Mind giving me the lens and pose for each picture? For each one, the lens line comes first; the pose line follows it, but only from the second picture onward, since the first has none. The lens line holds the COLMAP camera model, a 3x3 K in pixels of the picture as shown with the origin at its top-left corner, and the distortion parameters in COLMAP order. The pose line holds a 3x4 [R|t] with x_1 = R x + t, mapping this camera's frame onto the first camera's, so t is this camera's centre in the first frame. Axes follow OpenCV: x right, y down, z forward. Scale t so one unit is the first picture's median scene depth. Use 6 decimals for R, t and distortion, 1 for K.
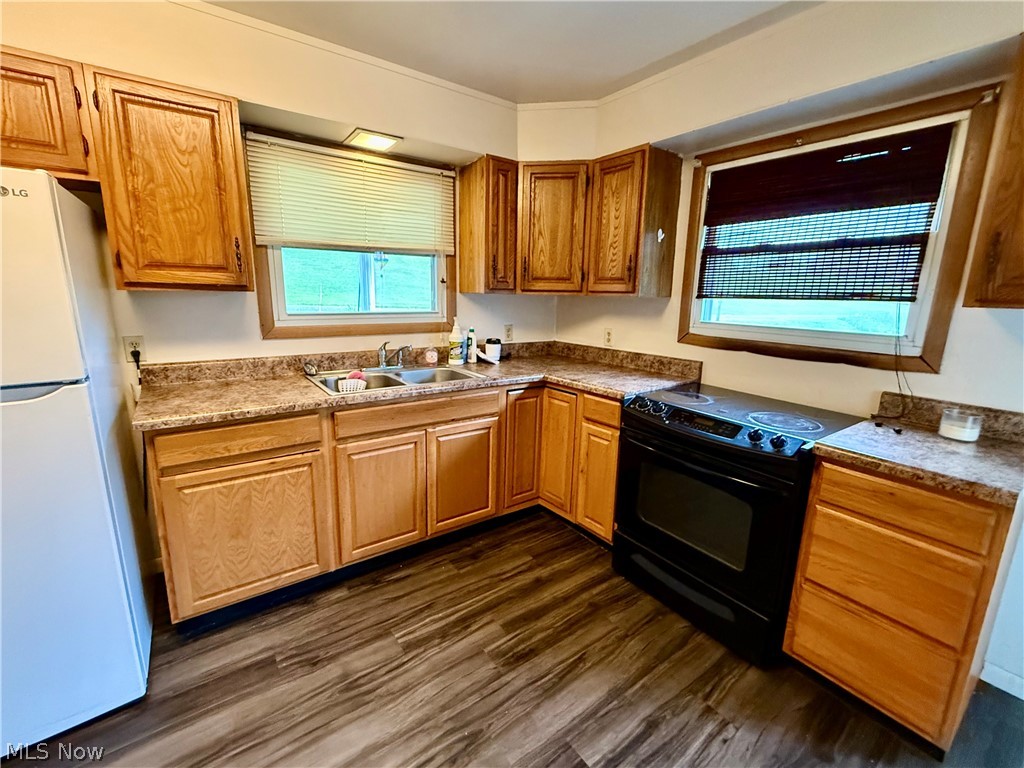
lens RADIAL K [[431.2, 0, 520.7], [0, 431.2, 381.8], [0, 0, 1]] dist [-0.000584, -0.000885]
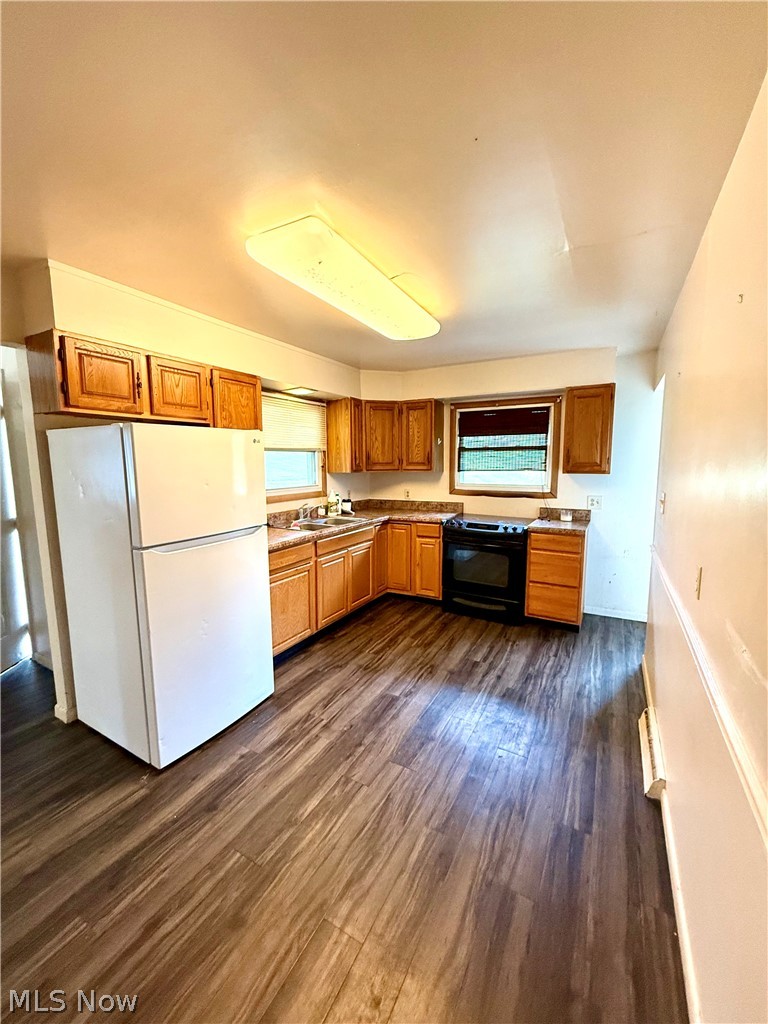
lens RADIAL K [[412.0, 0, 374.8], [0, 412.0, 511.5], [0, 0, 1]] dist [0.004144, -0.001912]
pose [[0.911360, -0.075326, 0.404659, -0.797786], [0.107227, 0.992615, -0.056720, 0.063125], [-0.397398, 0.095082, 0.912707, -0.633264]]
